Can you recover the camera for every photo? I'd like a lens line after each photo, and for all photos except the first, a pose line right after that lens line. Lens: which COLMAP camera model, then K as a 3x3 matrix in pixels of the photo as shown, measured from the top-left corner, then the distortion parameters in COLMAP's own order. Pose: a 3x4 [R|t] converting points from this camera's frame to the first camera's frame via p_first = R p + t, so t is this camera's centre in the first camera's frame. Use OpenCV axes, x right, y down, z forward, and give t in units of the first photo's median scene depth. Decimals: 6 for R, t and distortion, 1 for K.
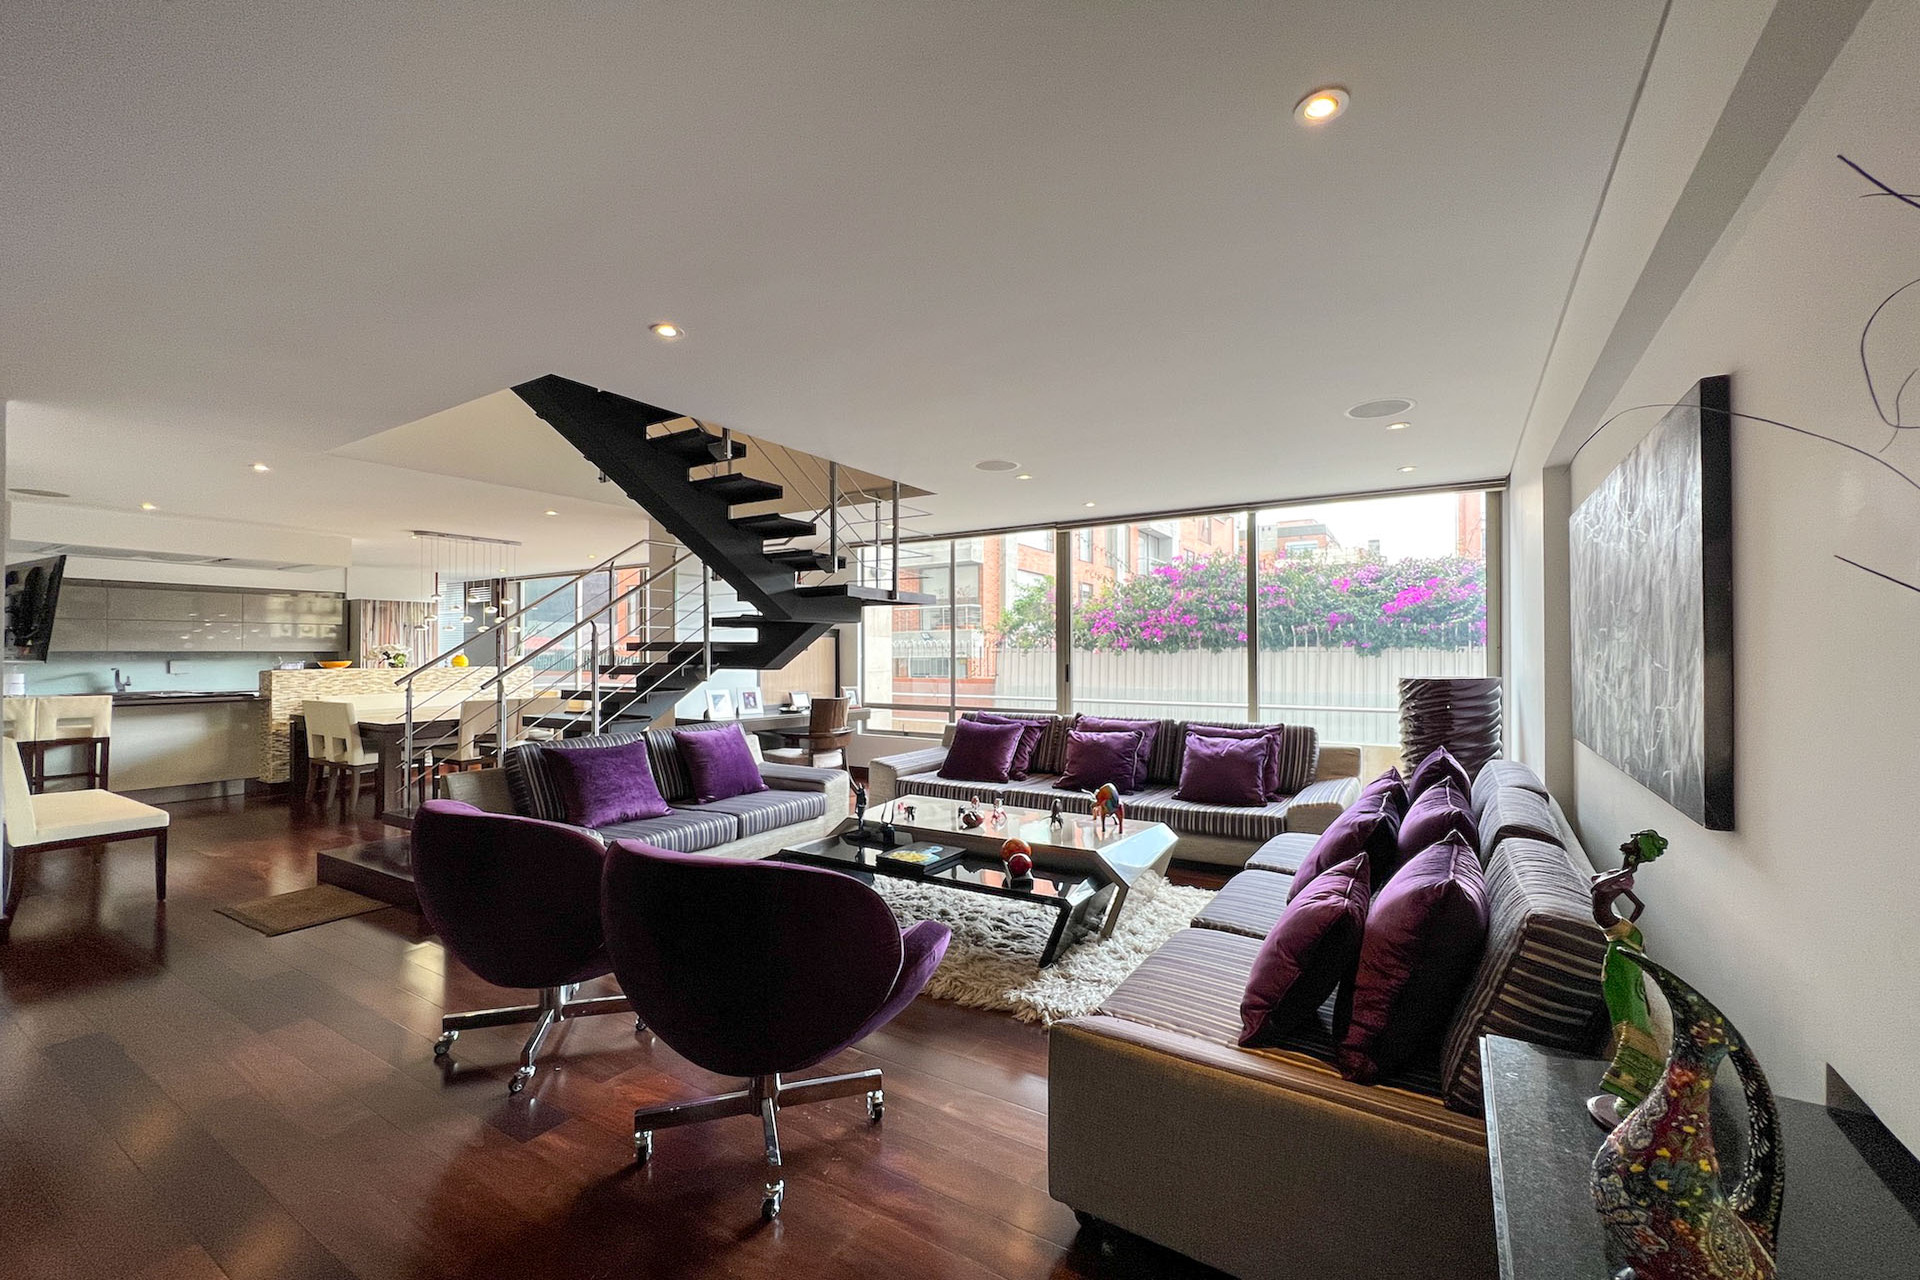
lens RADIAL K [[776.4, 0, 955.8], [0, 776.4, 654.2], [0, 0, 1]] dist [0.002826, 0.000104]
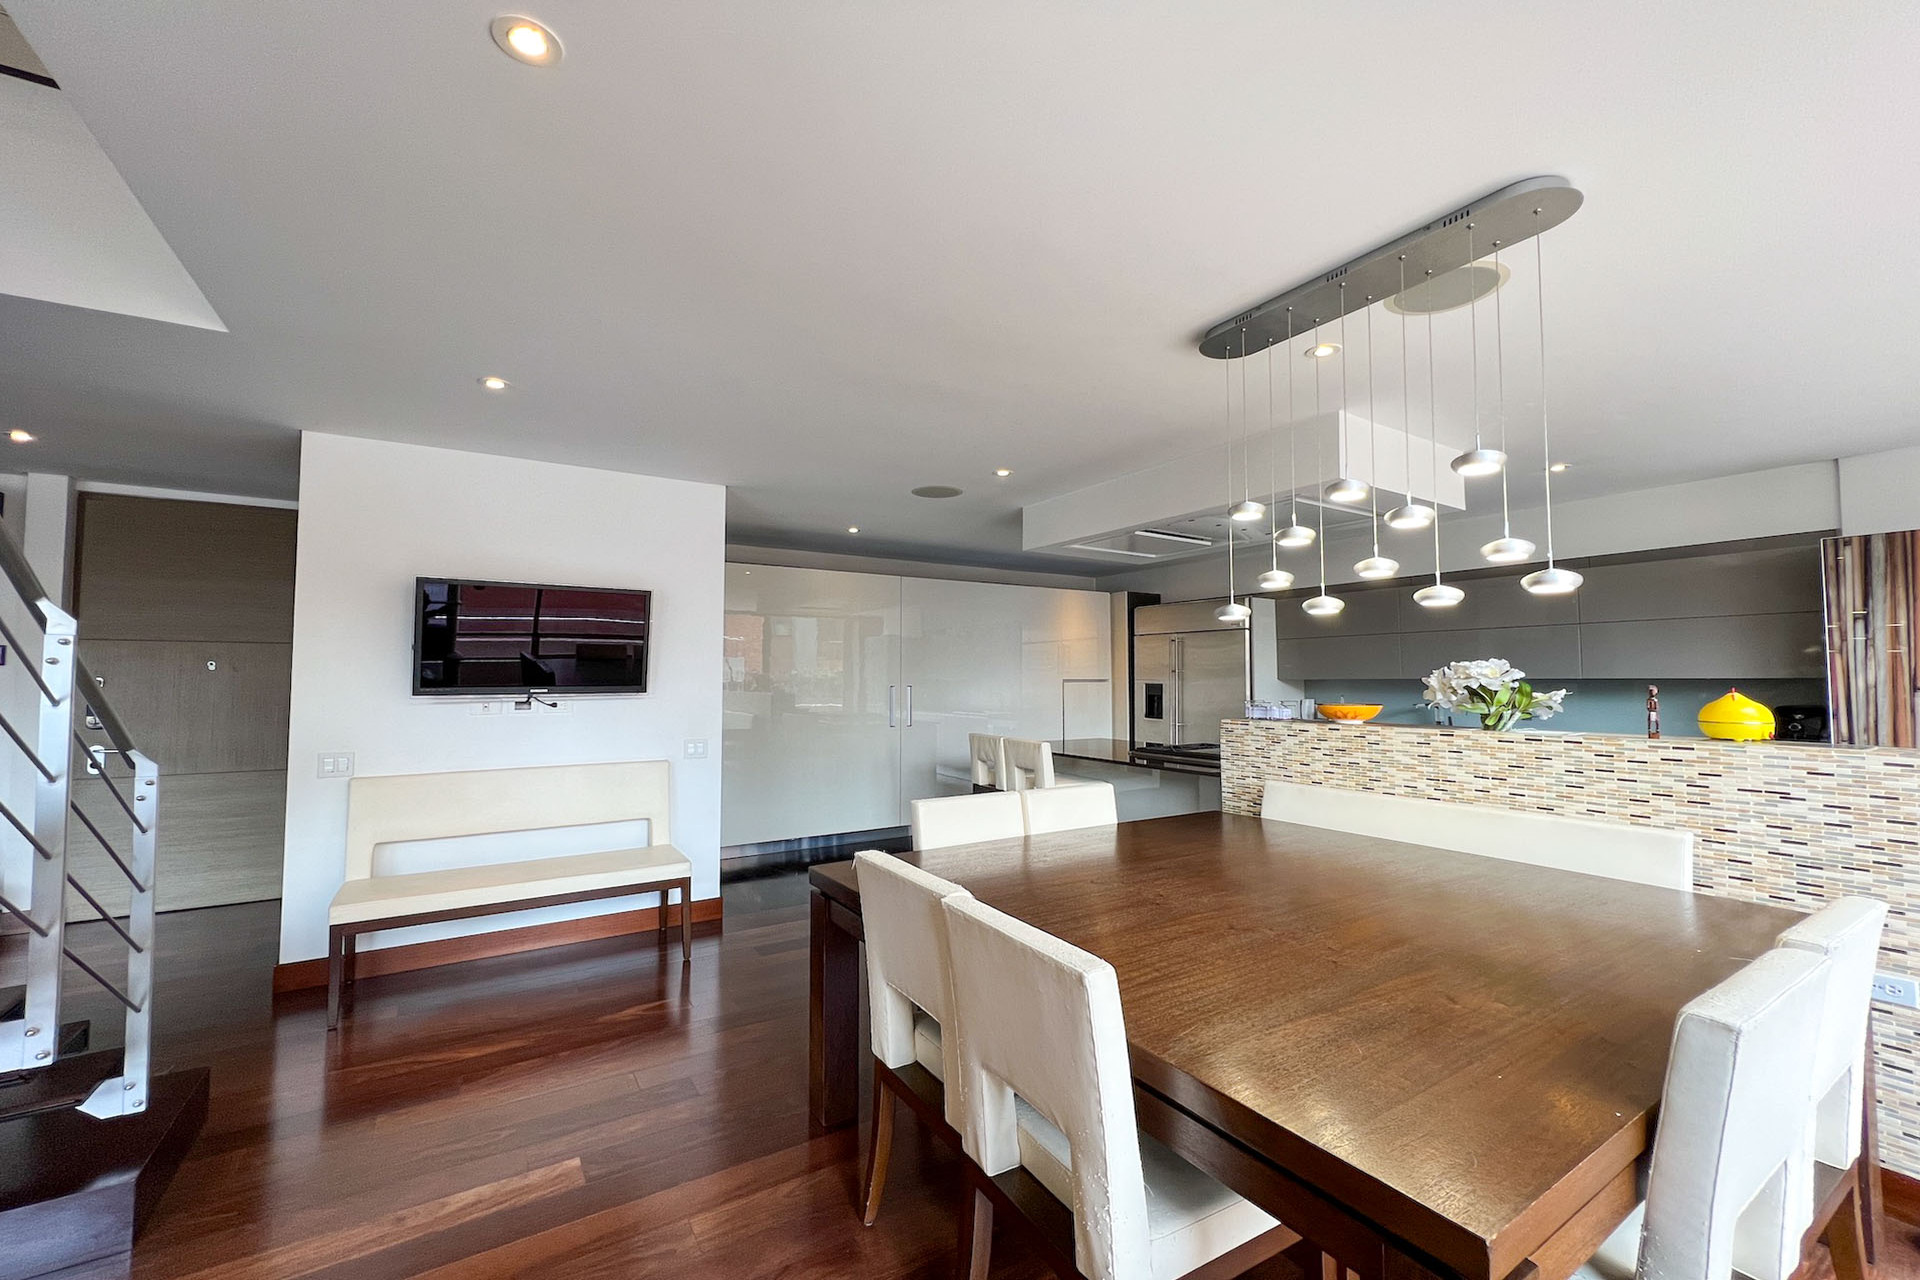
lens RADIAL K [[773.2, 0, 963.4], [0, 773.2, 639.2], [0, 0, 1]] dist [0.000453, -0.000384]
pose [[-0.422352, -0.043562, -0.905384, -0.424049], [-0.000127, 0.998847, -0.048000, -0.007683], [0.906432, -0.020158, -0.421871, 1.293961]]
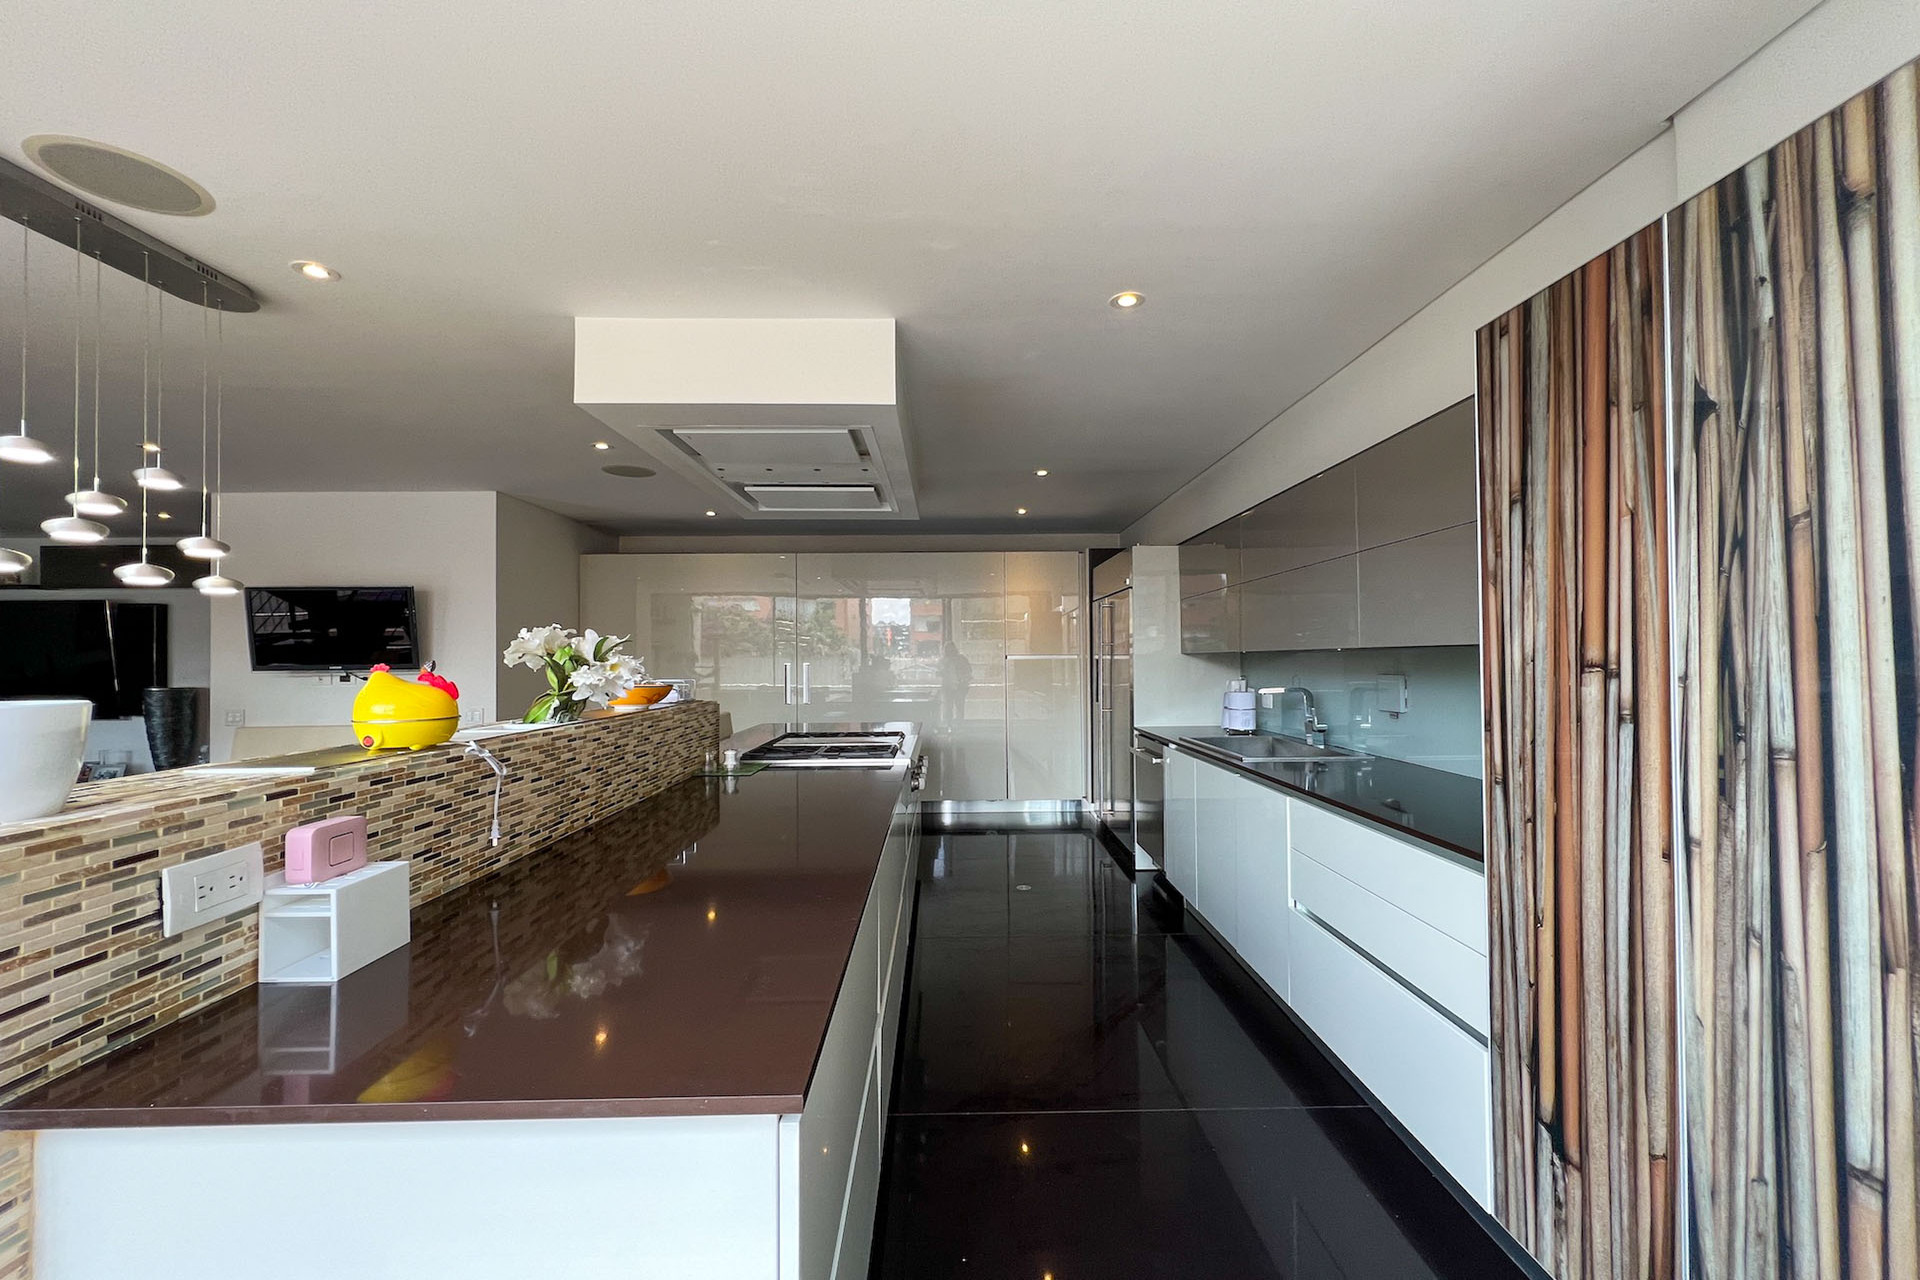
lens RADIAL K [[773.2, 0, 958.0], [0, 773.2, 642.8], [0, 0, 1]] dist [0.000453, -0.000384]
pose [[-0.836923, -0.001060, -0.547320, -0.962111], [0.009219, 0.999829, -0.016034, -0.003041], [0.547244, -0.018465, -0.836770, 1.782725]]
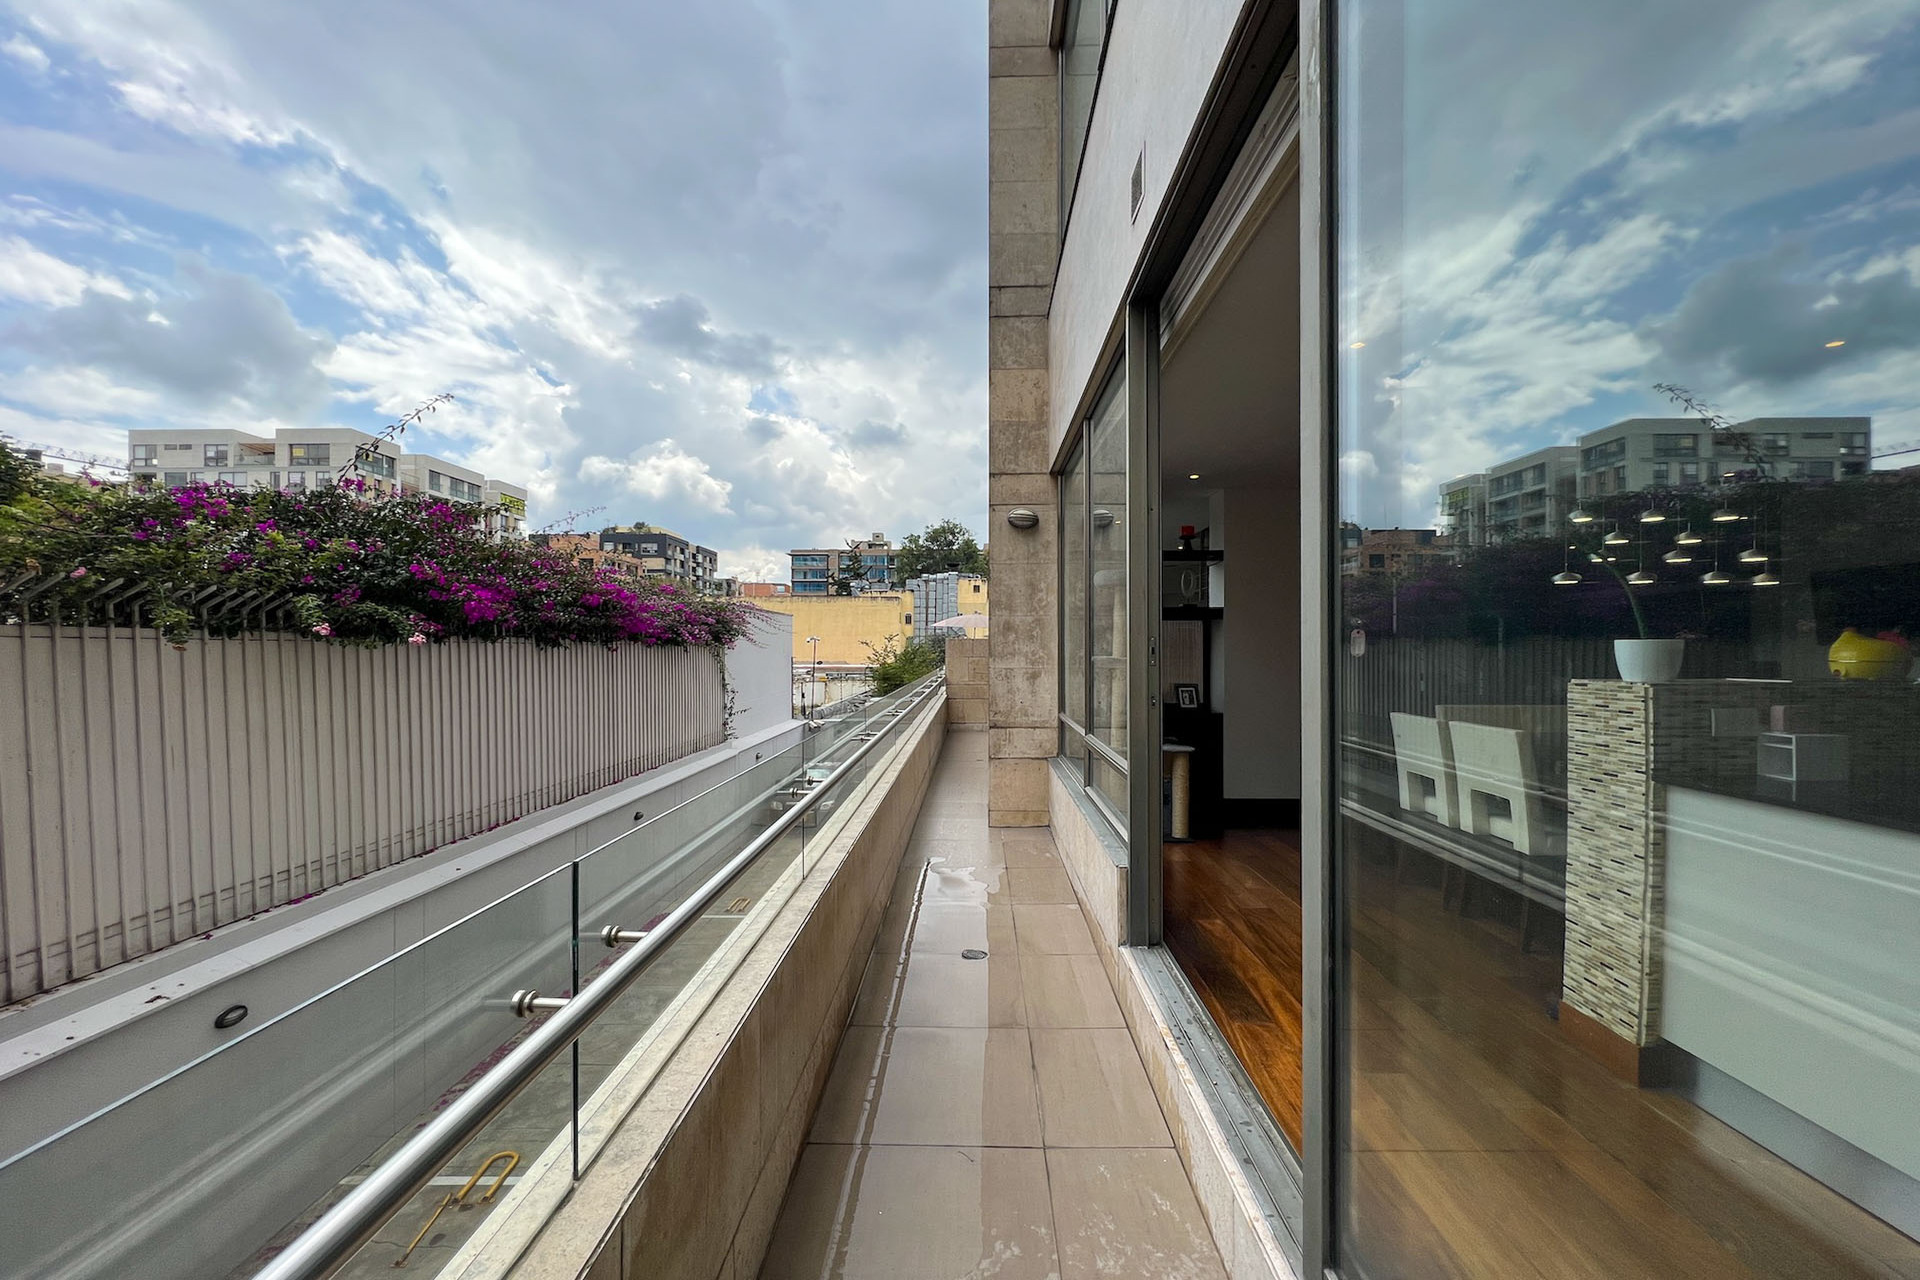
lens RADIAL K [[773.2, 0, 960.6], [0, 773.2, 640.9], [0, 0, 1]] dist [0.000453, -0.000384]
pose [[-0.520108, 0.010301, 0.854038, -1.041436], [0.002800, 0.999942, -0.010356, 0.007523], [-0.854096, -0.002995, -0.520107, 2.058764]]
